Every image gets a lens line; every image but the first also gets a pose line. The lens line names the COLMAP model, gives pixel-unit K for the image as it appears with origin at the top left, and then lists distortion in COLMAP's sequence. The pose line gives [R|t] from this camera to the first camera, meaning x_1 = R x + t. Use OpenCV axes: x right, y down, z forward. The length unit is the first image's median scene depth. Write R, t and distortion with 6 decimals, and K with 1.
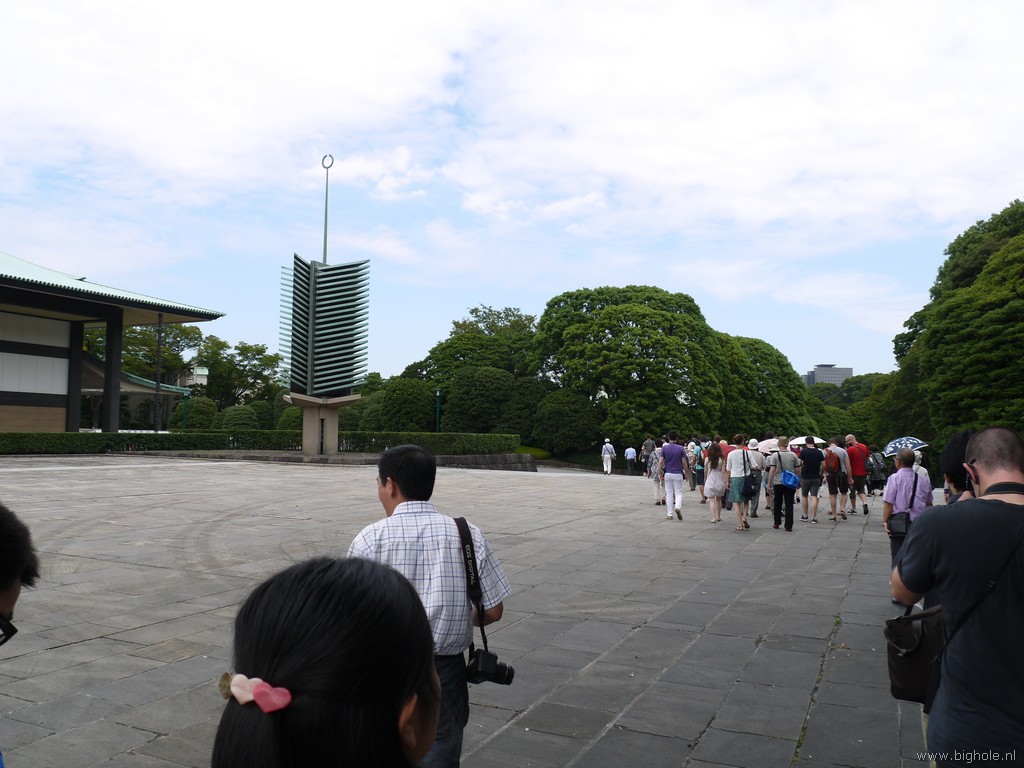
lens RADIAL K [[832.4, 0, 511.8], [0, 832.4, 383.9], [0, 0, 1]] dist [-0.041395, -0.005207]
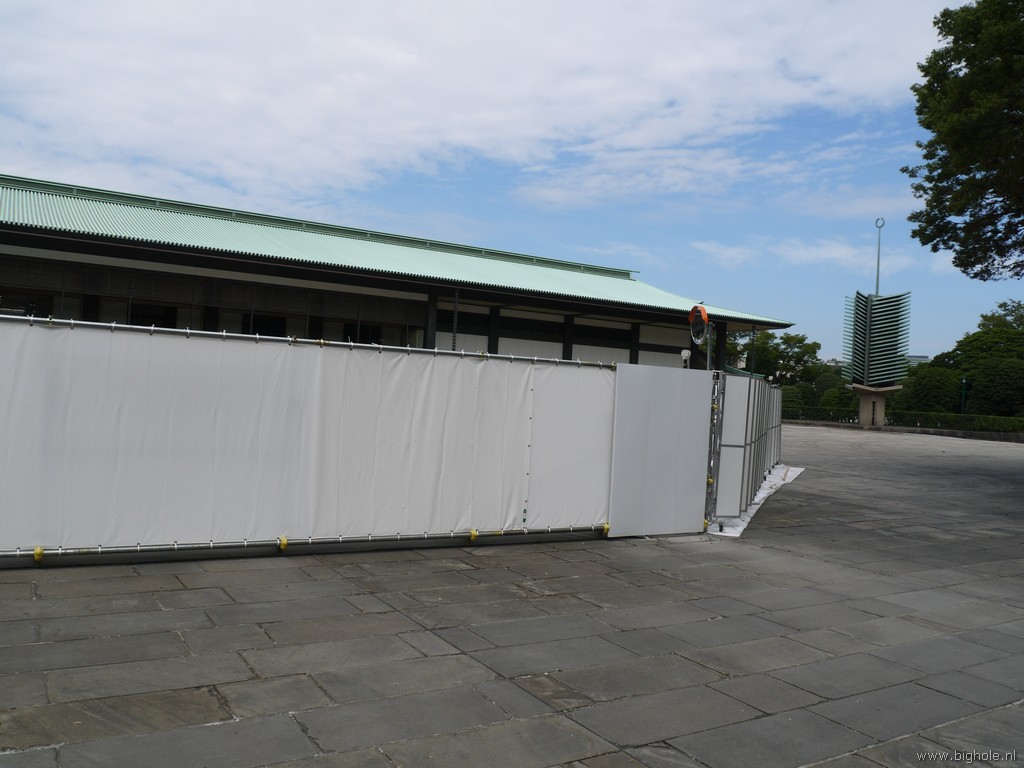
lens RADIAL K [[832.4, 0, 511.5], [0, 832.4, 385.9], [0, 0, 1]] dist [-0.041395, -0.005207]
pose [[0.827456, 0.025476, -0.560952, 0.032841], [-0.006807, 0.999352, 0.035345, -0.018084], [0.561489, -0.025428, 0.827093, -0.311676]]
